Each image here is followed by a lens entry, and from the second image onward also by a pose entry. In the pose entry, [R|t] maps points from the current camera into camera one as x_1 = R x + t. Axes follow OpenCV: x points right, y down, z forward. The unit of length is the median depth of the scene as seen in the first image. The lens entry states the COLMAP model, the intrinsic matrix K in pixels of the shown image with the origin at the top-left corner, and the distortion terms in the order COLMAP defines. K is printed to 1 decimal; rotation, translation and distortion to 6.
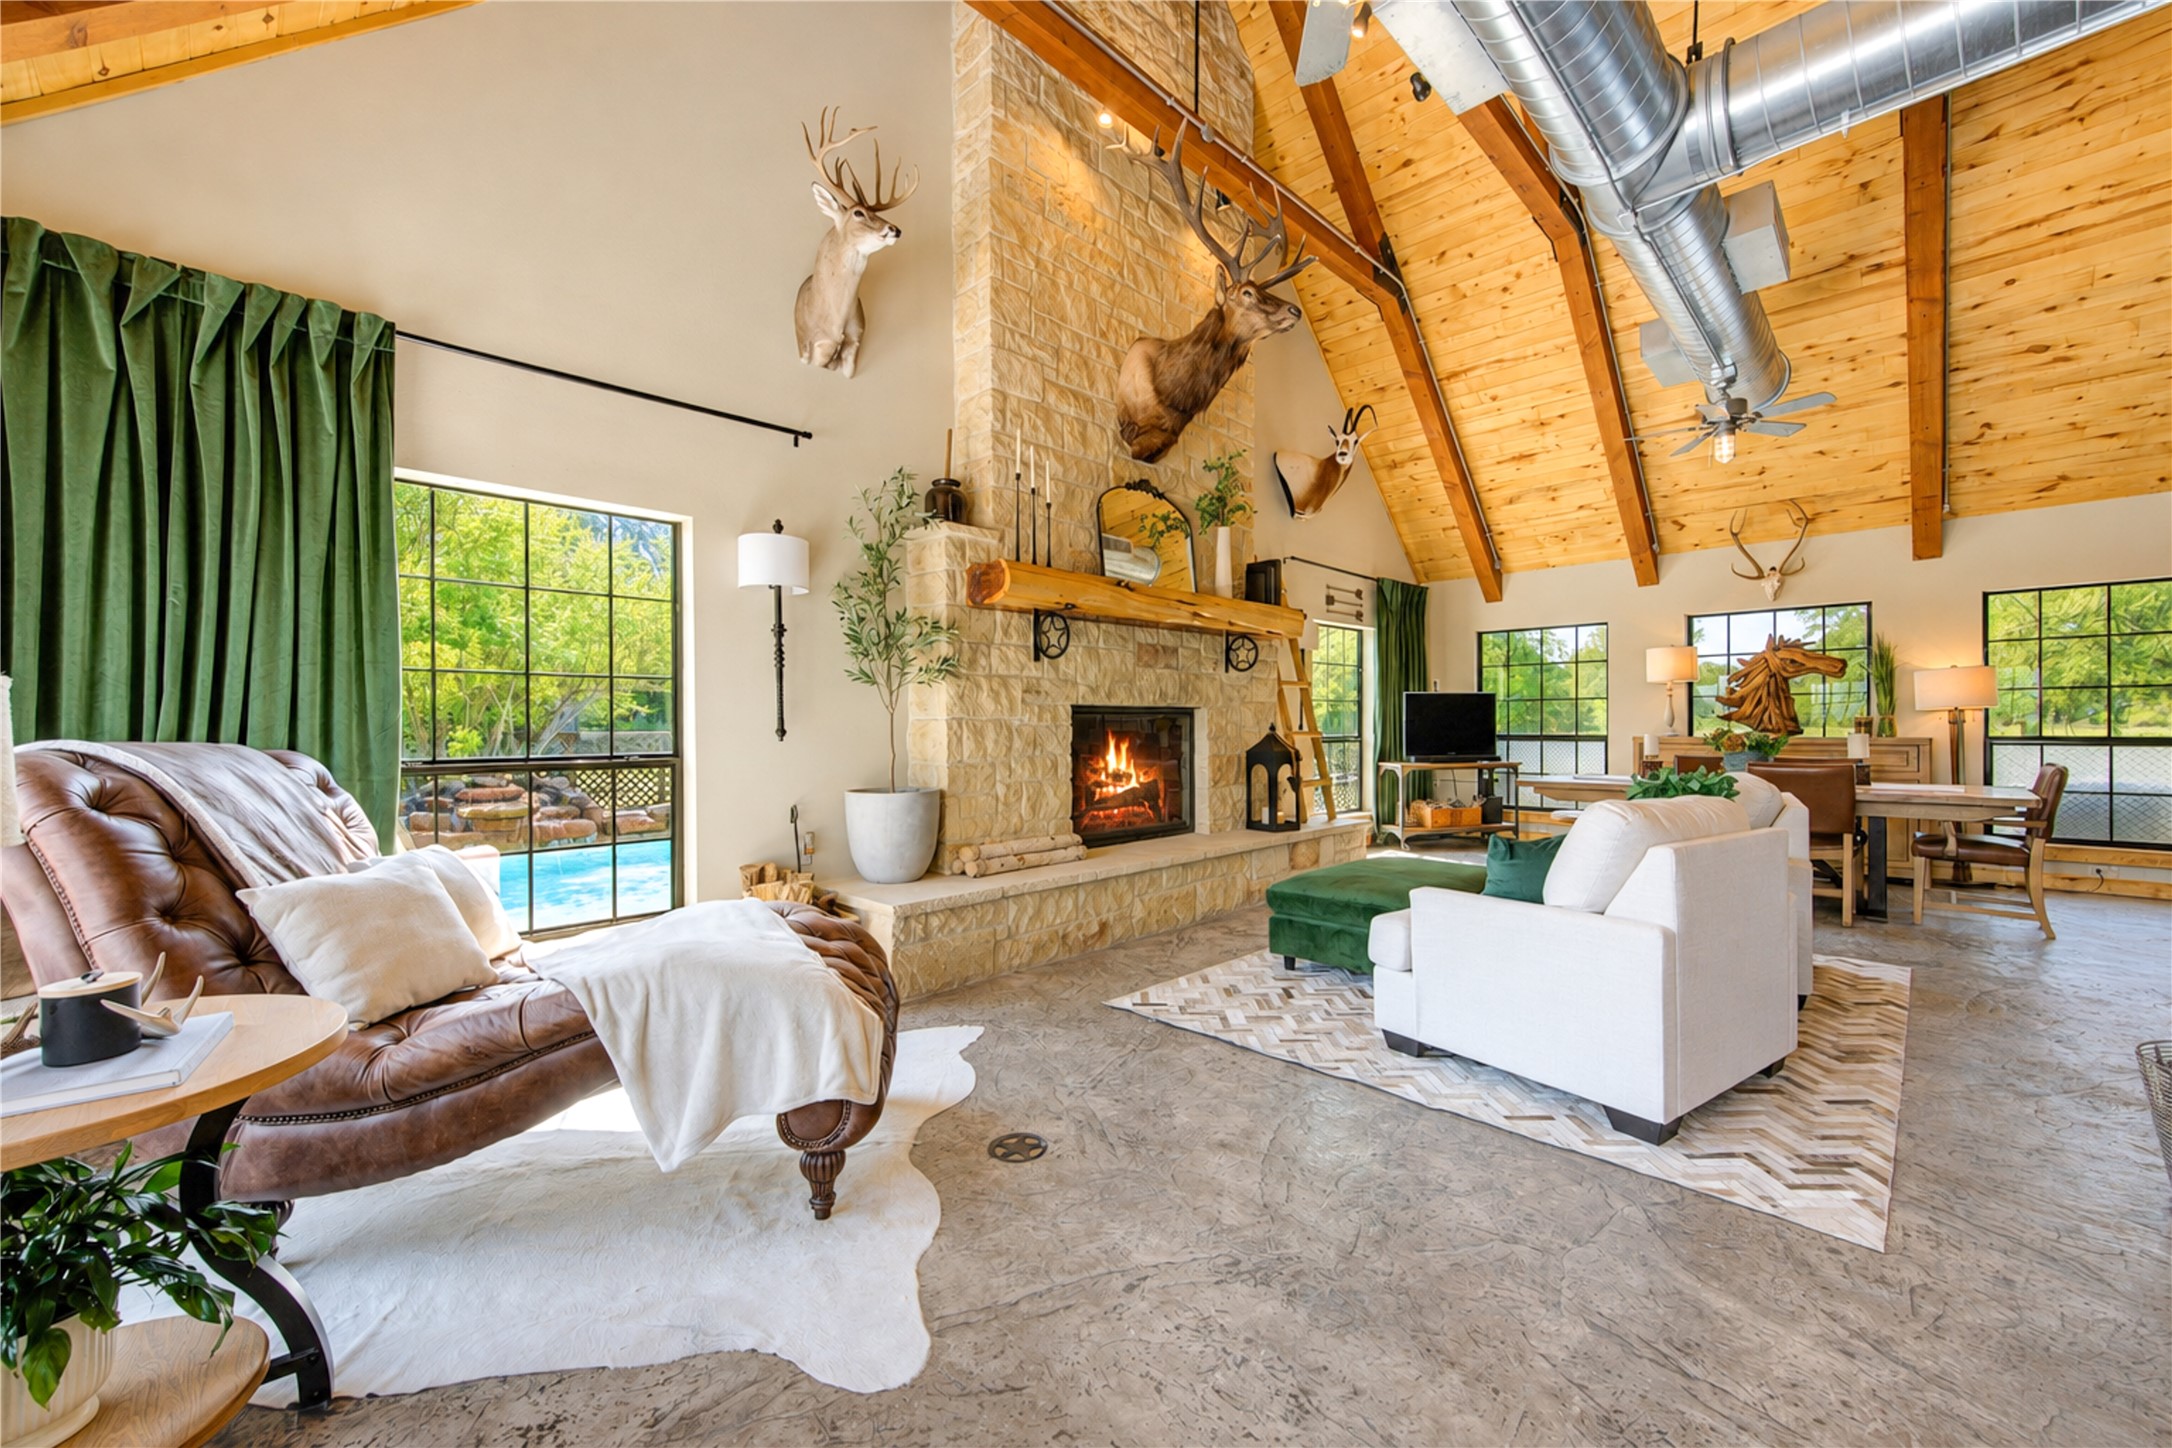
lens RADIAL K [[845.6, 0, 1087.1], [0, 845.6, 727.2], [0, 0, 1]] dist [0.008947, 0.000704]
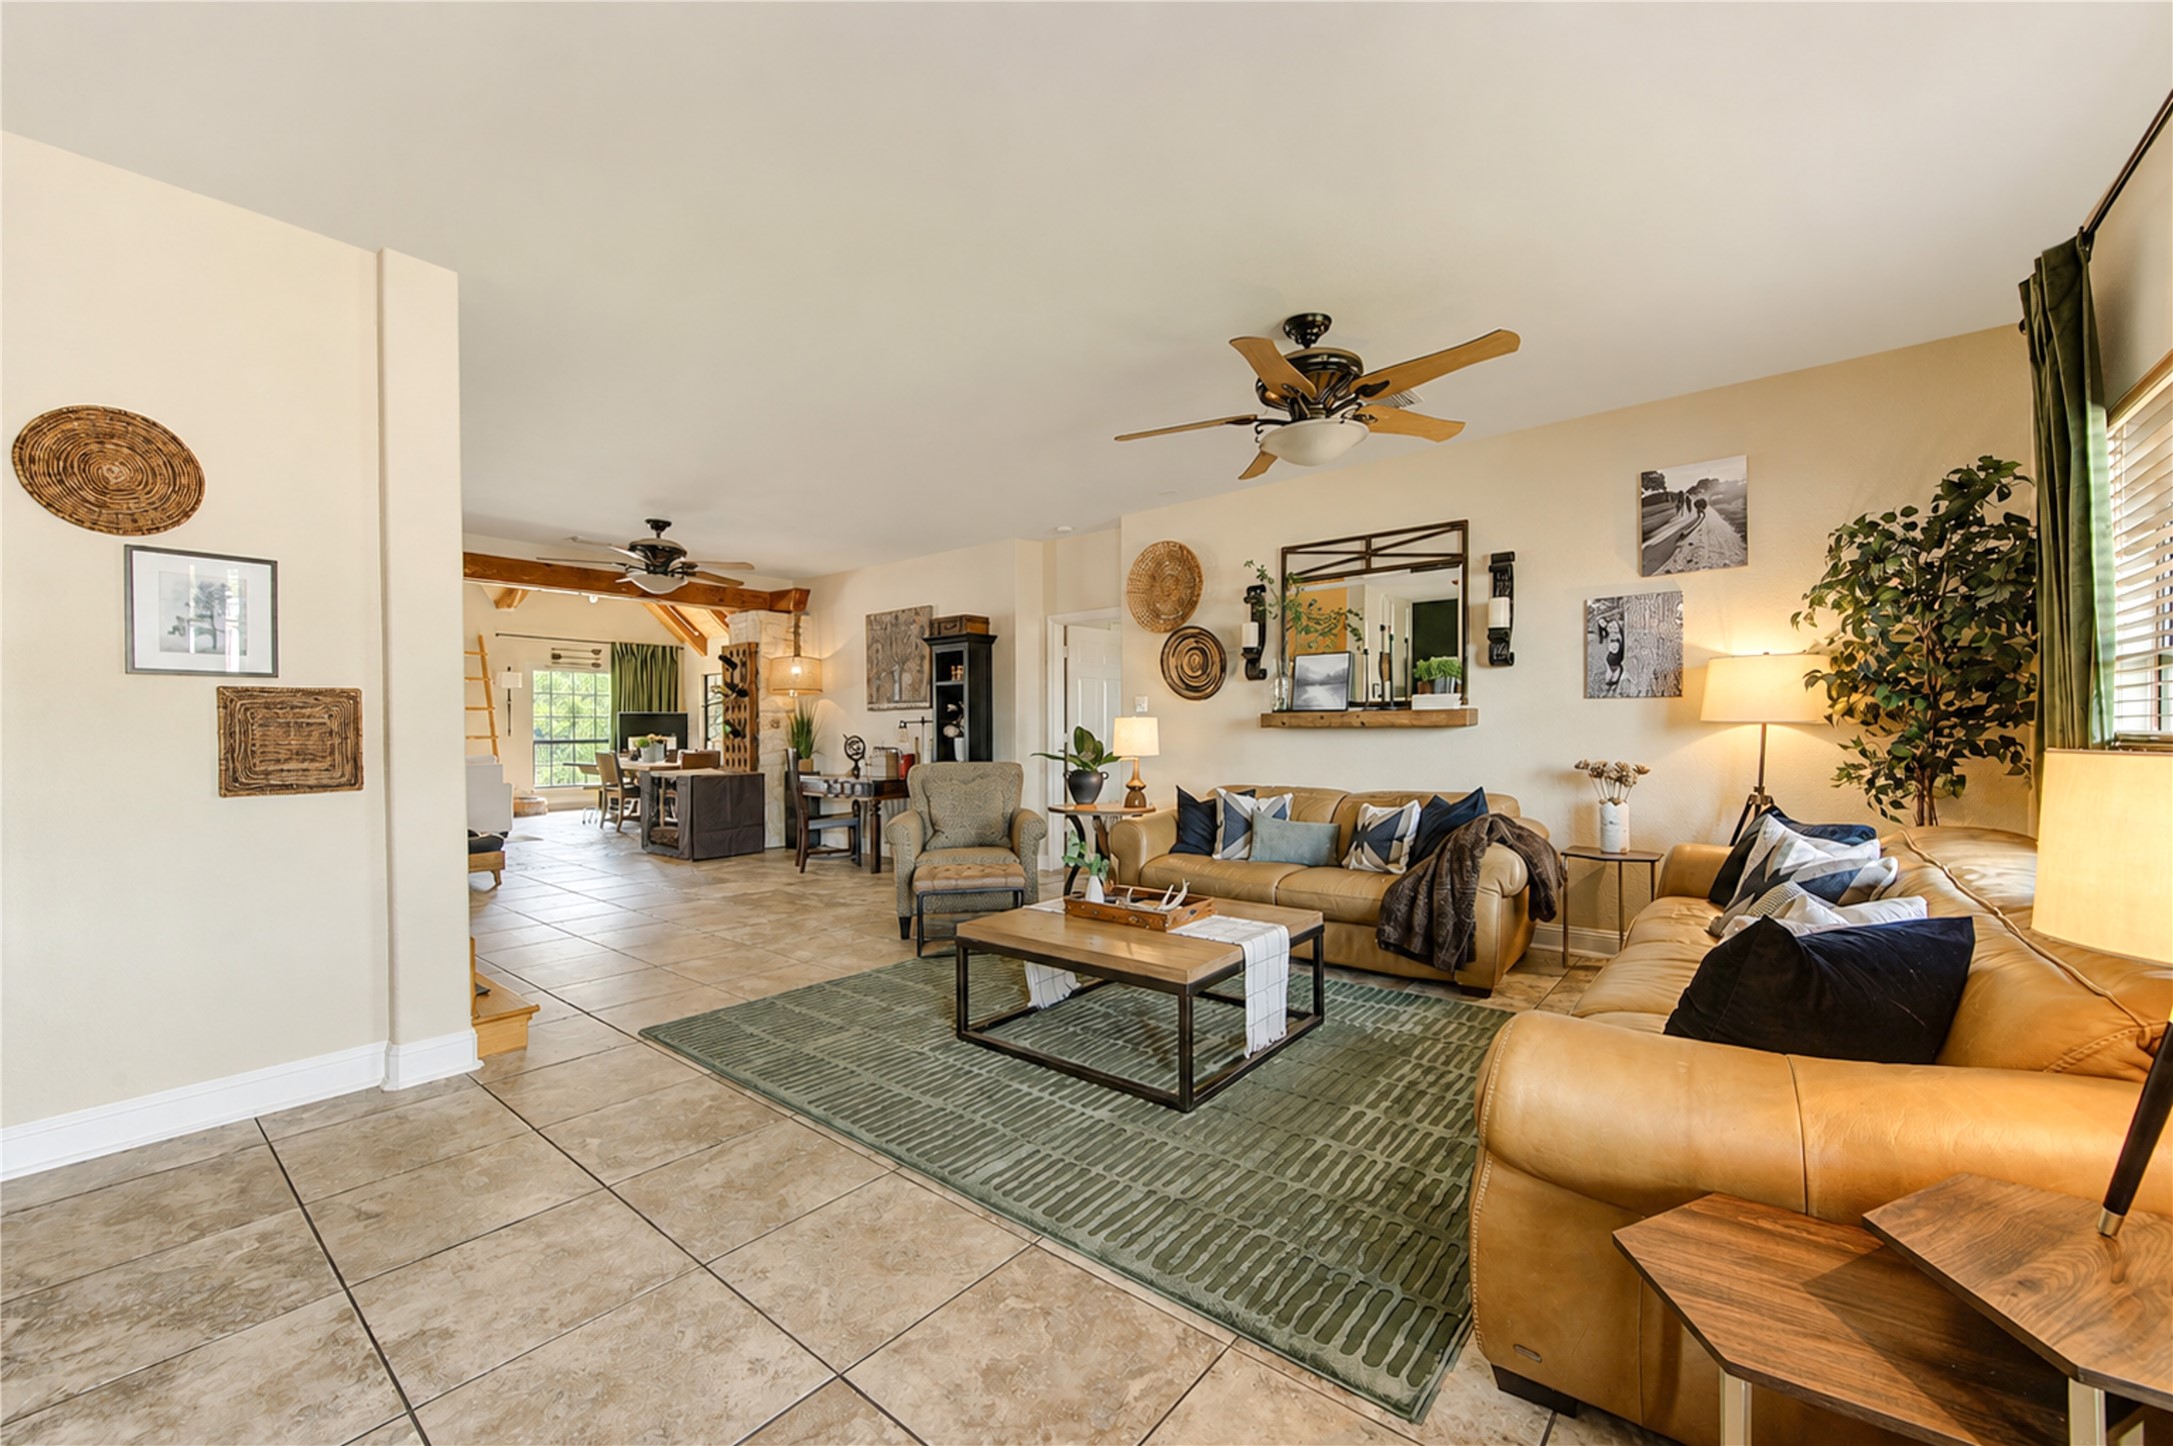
lens RADIAL K [[846.0, 0, 1082.9], [0, 846.0, 727.9], [0, 0, 1]] dist [0.008947, 0.000704]
pose [[0.994472, 0.000989, 0.104996, 1.826034], [-0.000366, 0.999982, -0.005954, 0.000450], [-0.105000, 0.005883, 0.994455, -1.242546]]
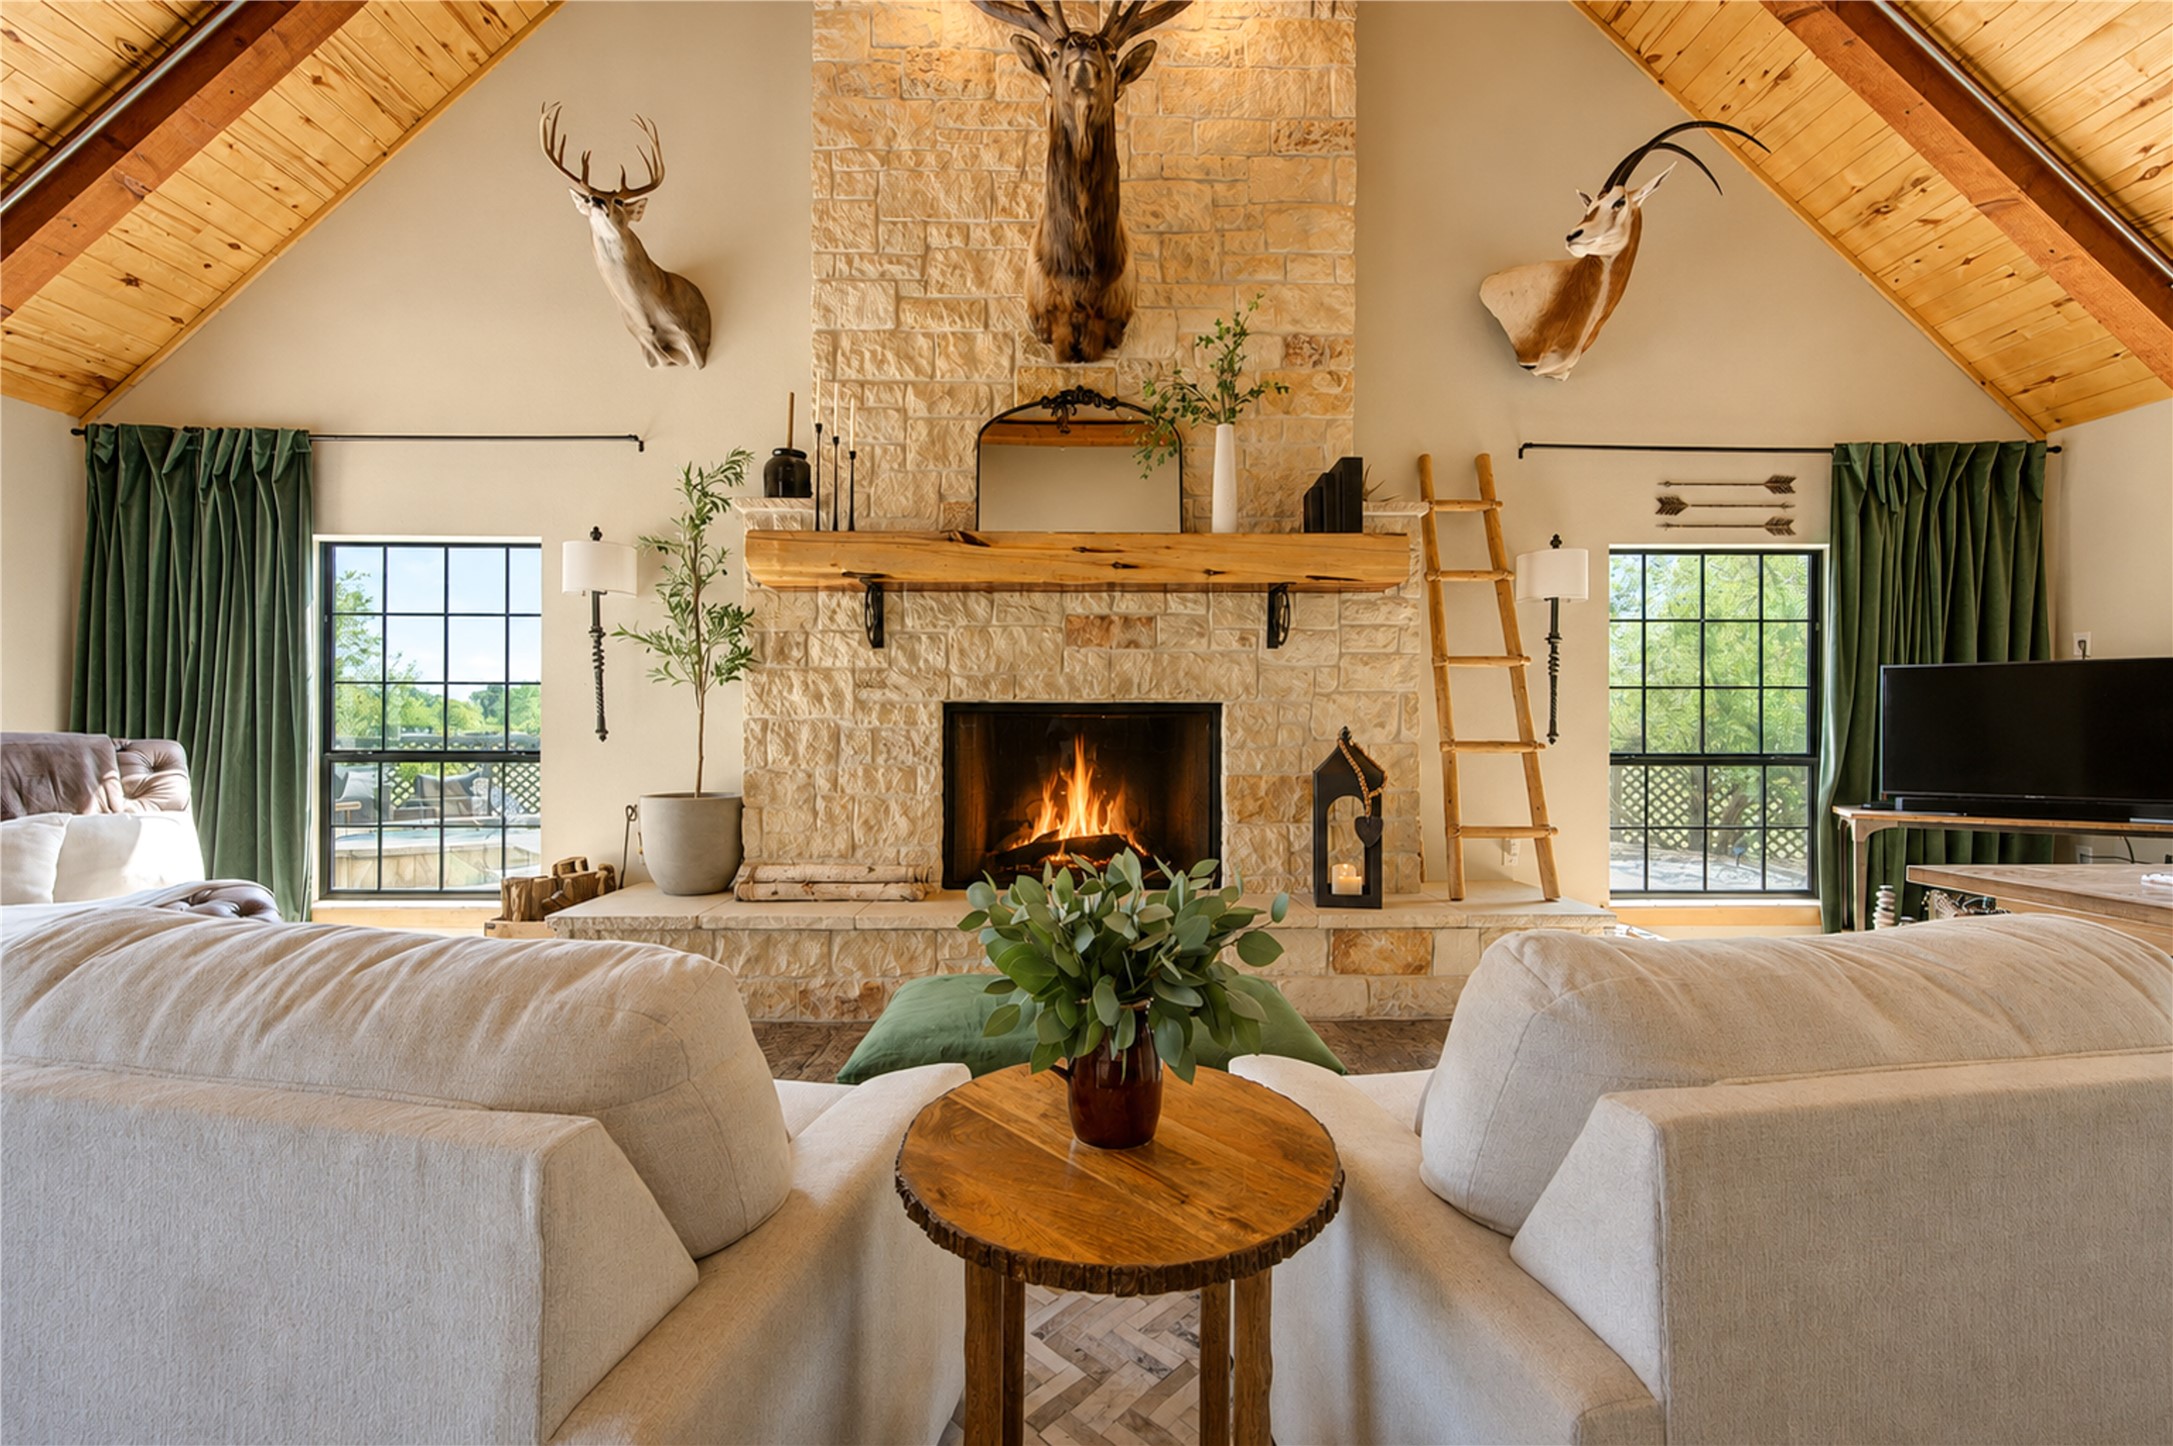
lens RADIAL K [[846.0, 0, 1089.6], [0, 846.0, 730.7], [0, 0, 1]] dist [0.008947, 0.000704]
pose [[0.724821, 0.000647, -0.688937, 0.628311], [-0.006873, 0.999957, -0.006292, 0.004683], [0.688903, 0.009296, 0.724794, 0.534498]]
